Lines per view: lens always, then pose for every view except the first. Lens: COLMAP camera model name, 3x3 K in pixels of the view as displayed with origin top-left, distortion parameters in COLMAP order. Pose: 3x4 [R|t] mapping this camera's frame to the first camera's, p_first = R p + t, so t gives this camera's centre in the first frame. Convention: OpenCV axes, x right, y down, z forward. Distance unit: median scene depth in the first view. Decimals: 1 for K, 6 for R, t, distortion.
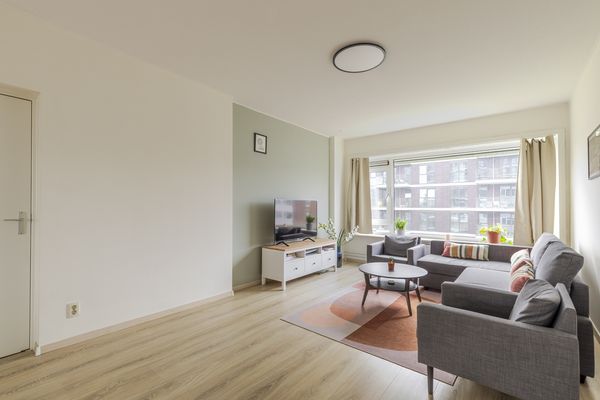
lens RADIAL K [[269.6, 0, 300.0], [0, 269.6, 200.0], [0, 0, 1]] dist [-0.000808, -0.000146]
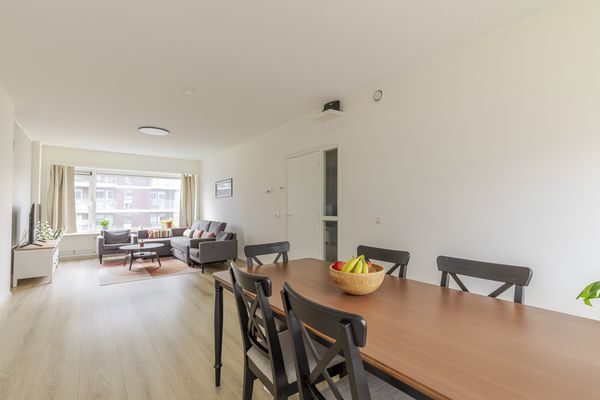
lens RADIAL K [[269.6, 0, 300.0], [0, 269.6, 200.0], [0, 0, 1]] dist [-0.000808, -0.000146]
pose [[0.217668, 0.027756, 0.975628, -0.664196], [-0.010938, 0.999602, -0.025998, 0.003537], [-0.975962, -0.005013, 0.217885, -0.194594]]
